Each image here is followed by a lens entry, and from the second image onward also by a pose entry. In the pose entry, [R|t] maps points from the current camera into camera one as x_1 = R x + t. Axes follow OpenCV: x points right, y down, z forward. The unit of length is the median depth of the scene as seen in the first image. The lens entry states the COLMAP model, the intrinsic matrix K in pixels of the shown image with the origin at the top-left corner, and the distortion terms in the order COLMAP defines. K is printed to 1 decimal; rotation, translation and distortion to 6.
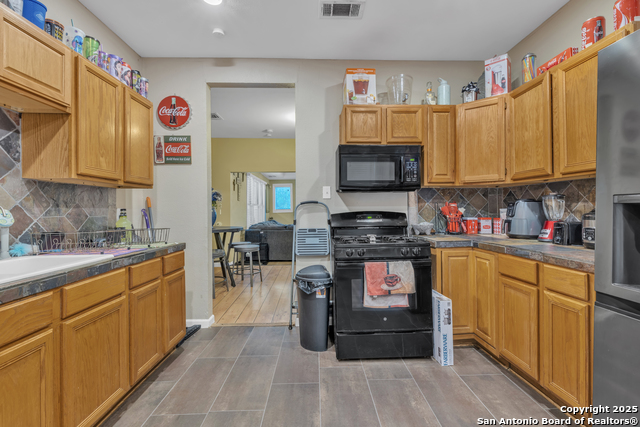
lens RADIAL K [[280.6, 0, 320.7], [0, 280.6, 211.1], [0, 0, 1]] dist [-0.004053, 0.001238]
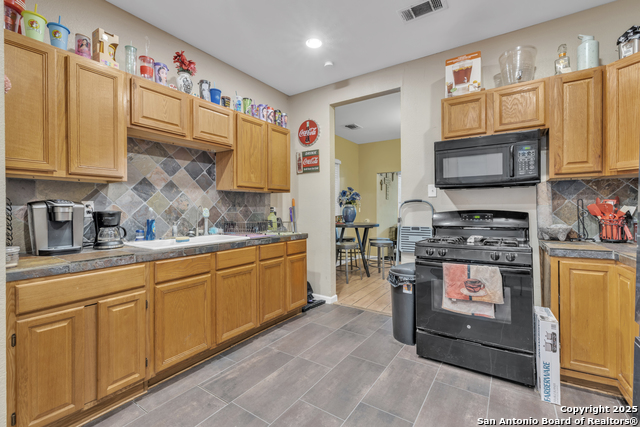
lens RADIAL K [[280.6, 0, 321.0], [0, 280.6, 211.0], [0, 0, 1]] dist [-0.004053, 0.001238]
pose [[0.813239, 0.007191, -0.581885, 0.342350], [-0.003158, 0.999963, 0.007943, -0.002282], [0.581921, -0.004622, 0.813232, -0.029260]]
